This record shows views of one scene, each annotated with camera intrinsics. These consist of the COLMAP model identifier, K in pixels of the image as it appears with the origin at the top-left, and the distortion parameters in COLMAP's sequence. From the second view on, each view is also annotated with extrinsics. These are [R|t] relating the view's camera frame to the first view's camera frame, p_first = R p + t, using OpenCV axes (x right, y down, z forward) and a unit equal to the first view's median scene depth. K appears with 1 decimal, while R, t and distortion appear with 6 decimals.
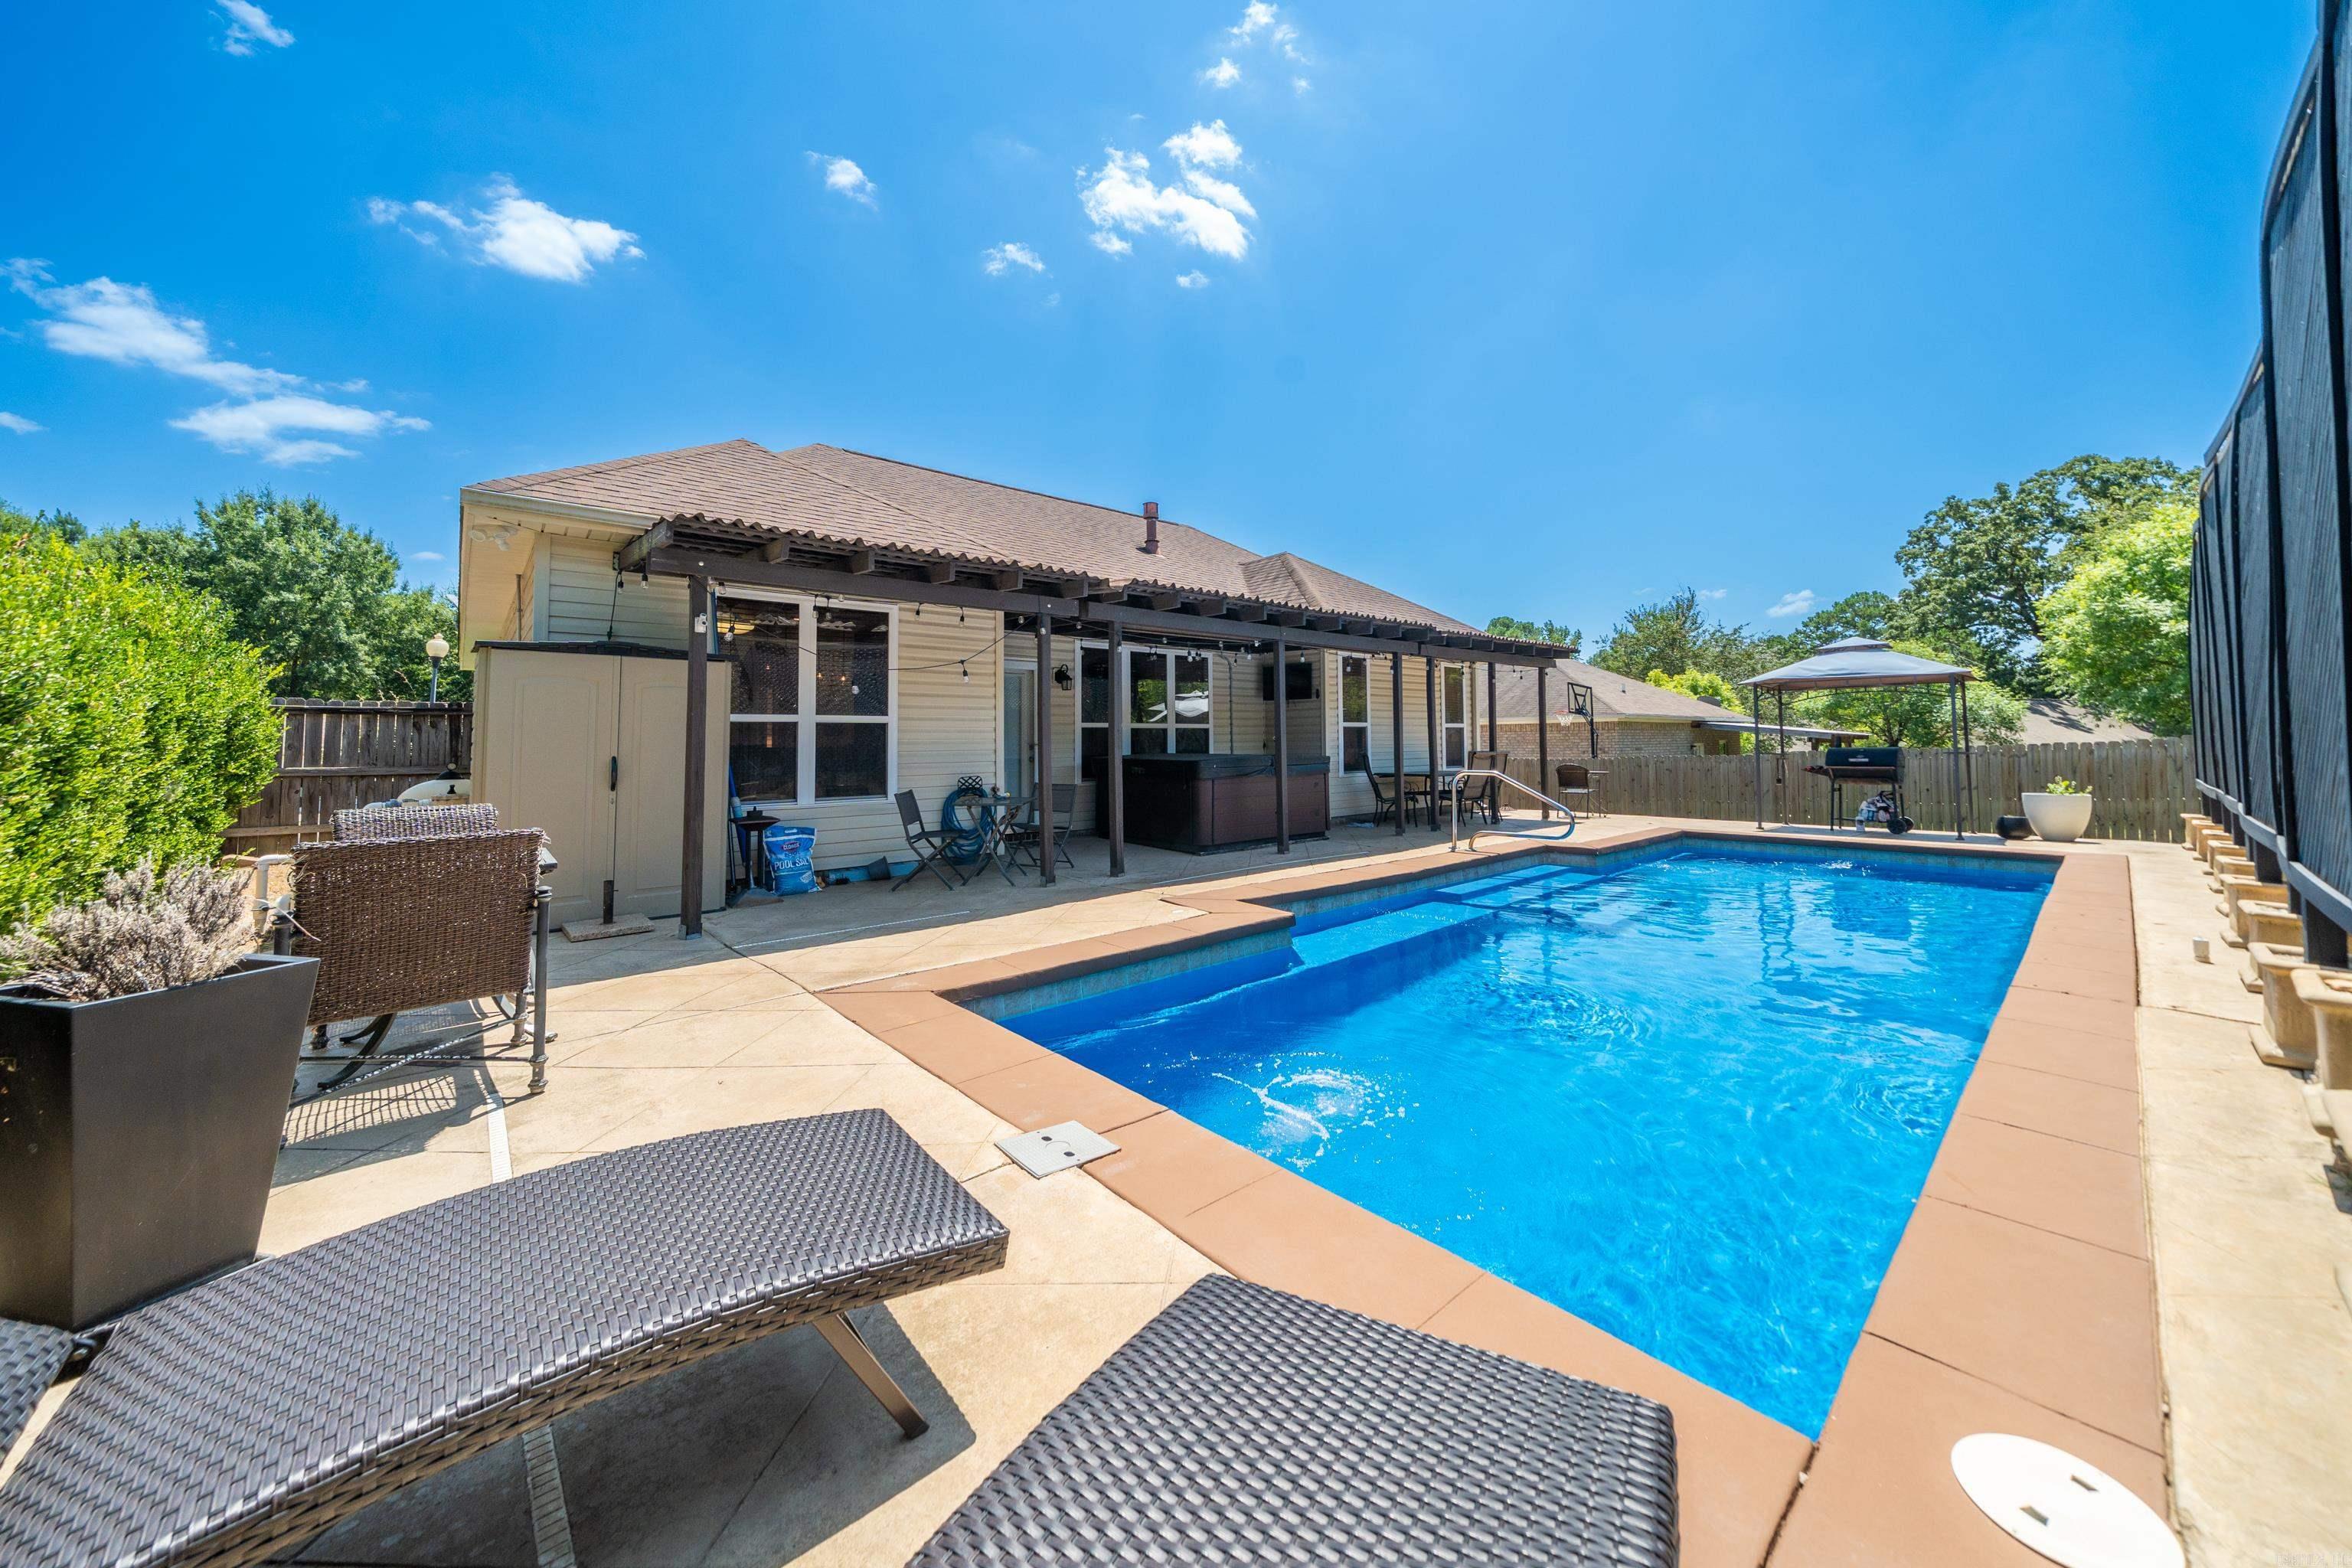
lens RADIAL K [[824.5, 0, 1247.6], [0, 824.5, 720.2], [0, 0, 1]] dist [-0.001456, 0.000031]
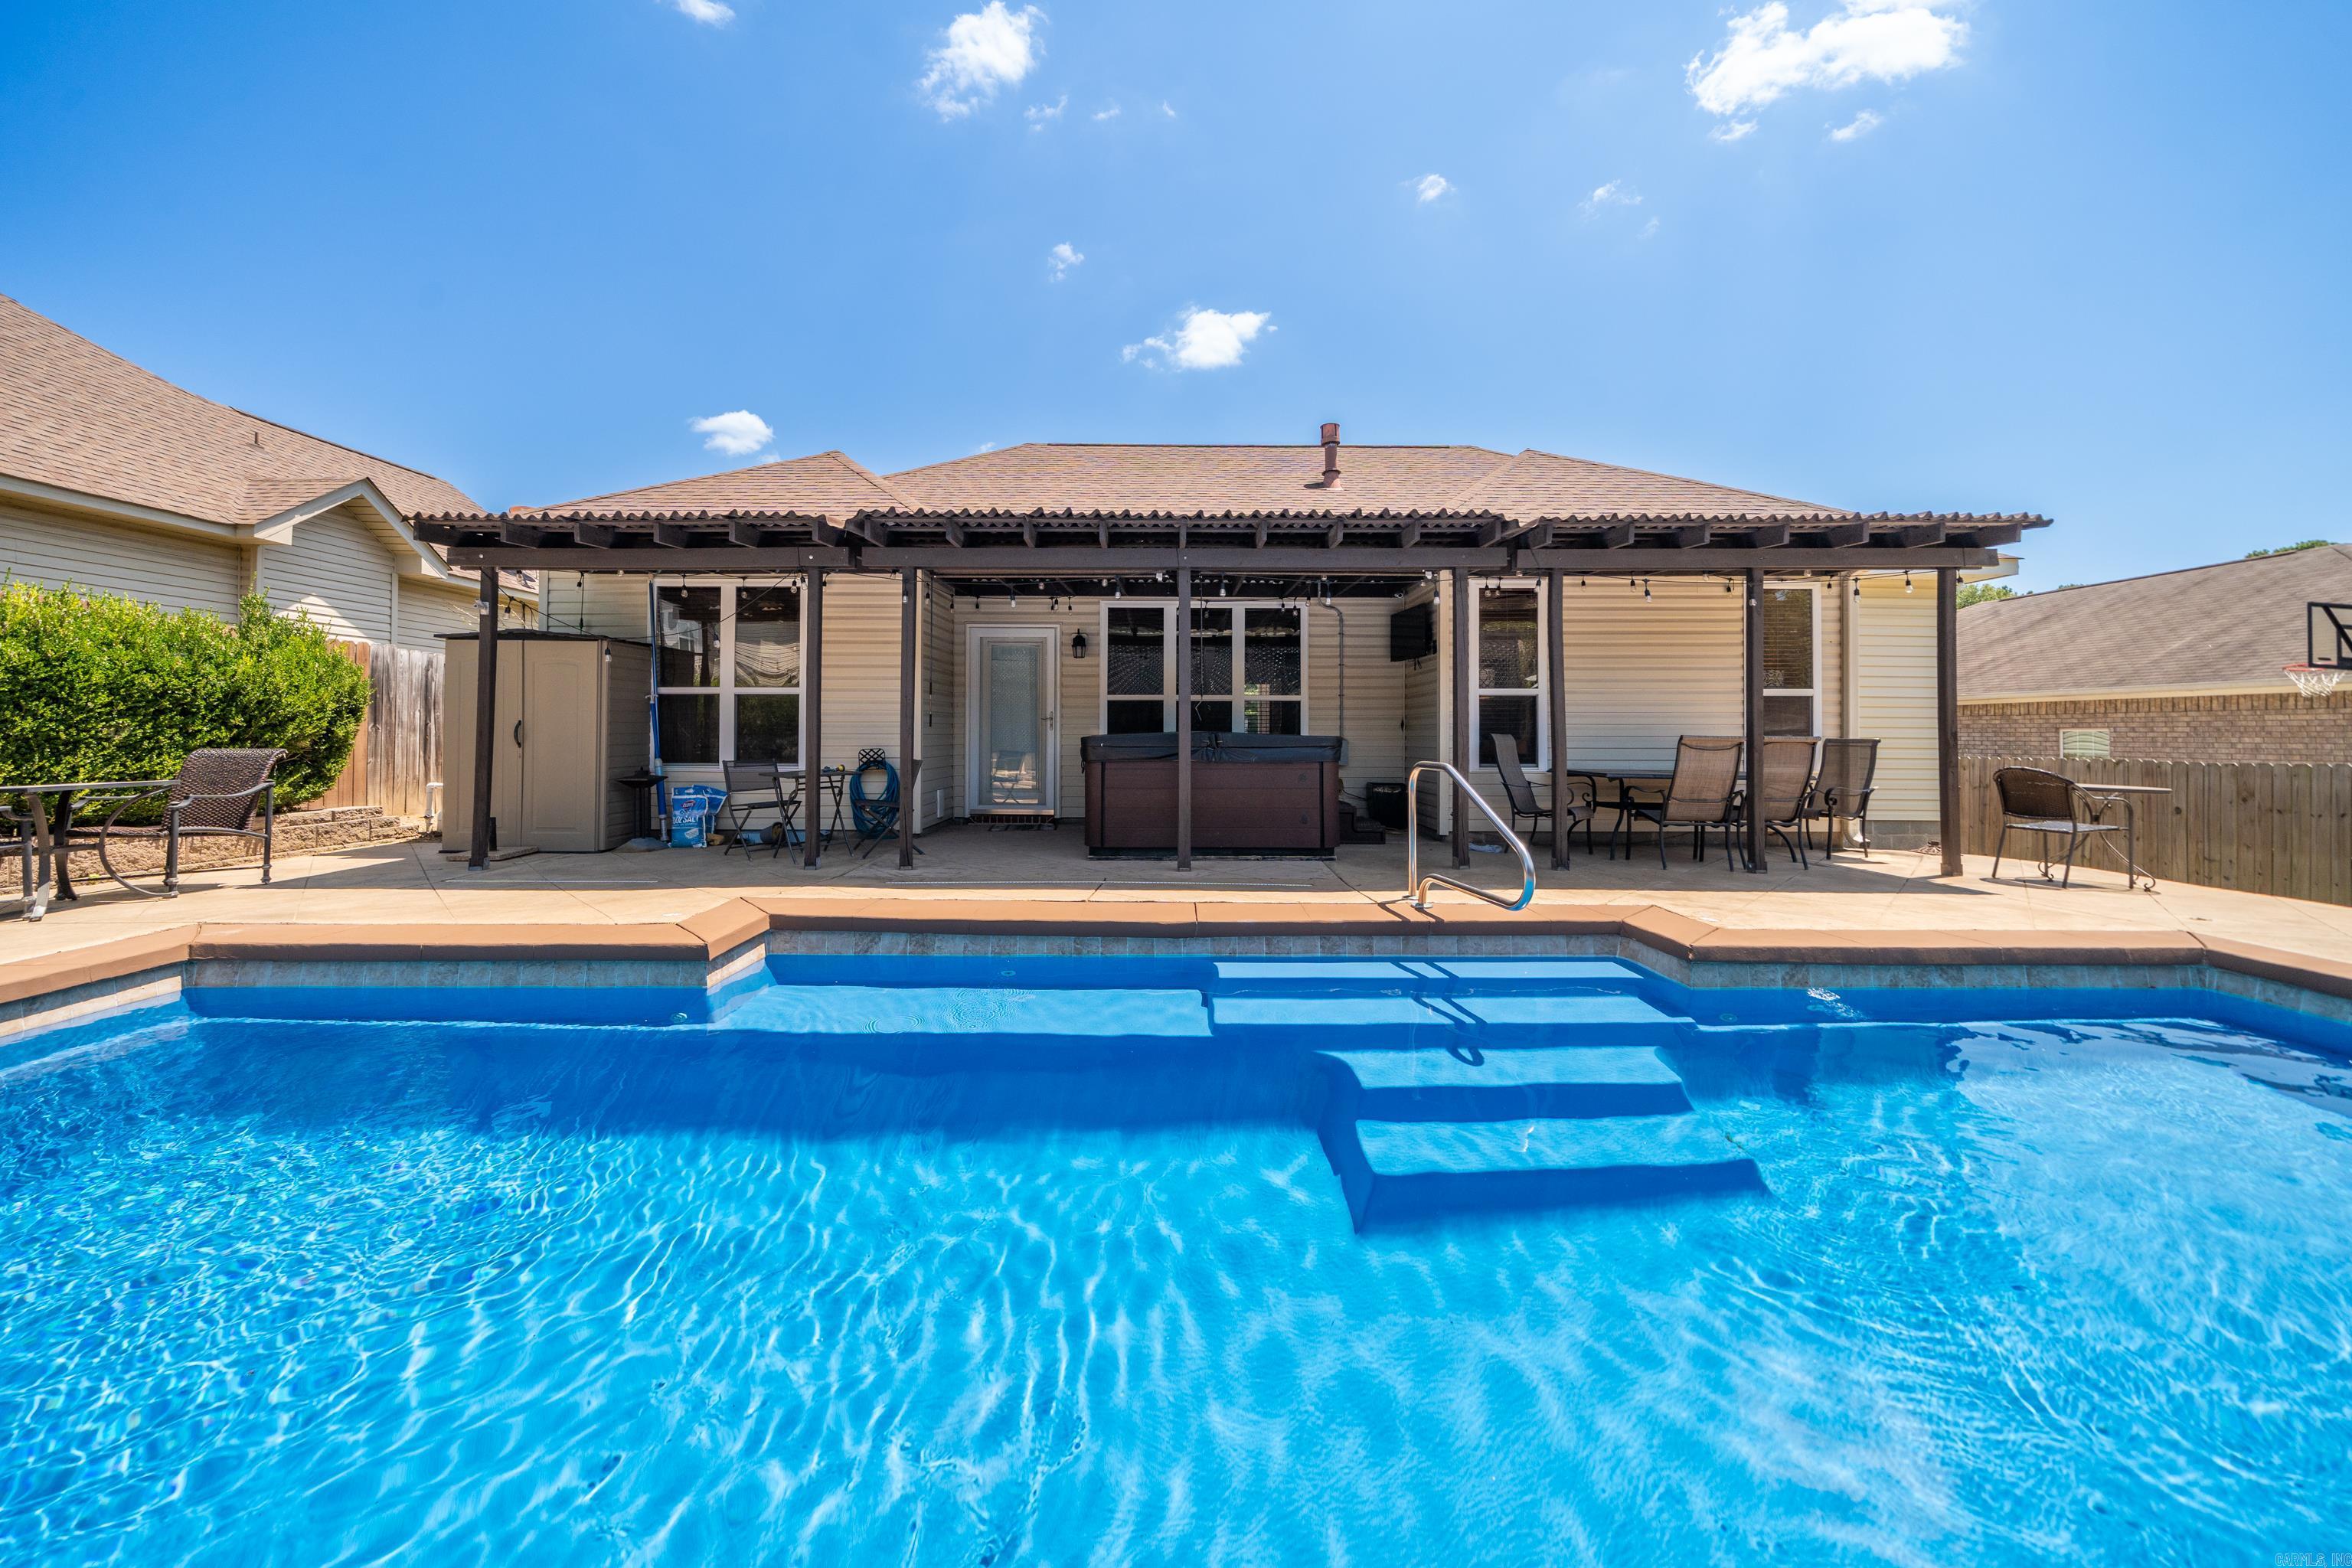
lens RADIAL K [[824.5, 0, 1188.4], [0, 824.5, 720.8], [0, 0, 1]] dist [-0.001456, 0.000031]
pose [[0.730233, 0.004187, -0.683185, 0.401071], [0.009669, 0.999818, 0.016462, 0.015608], [0.683129, -0.018627, 0.730060, 0.364966]]
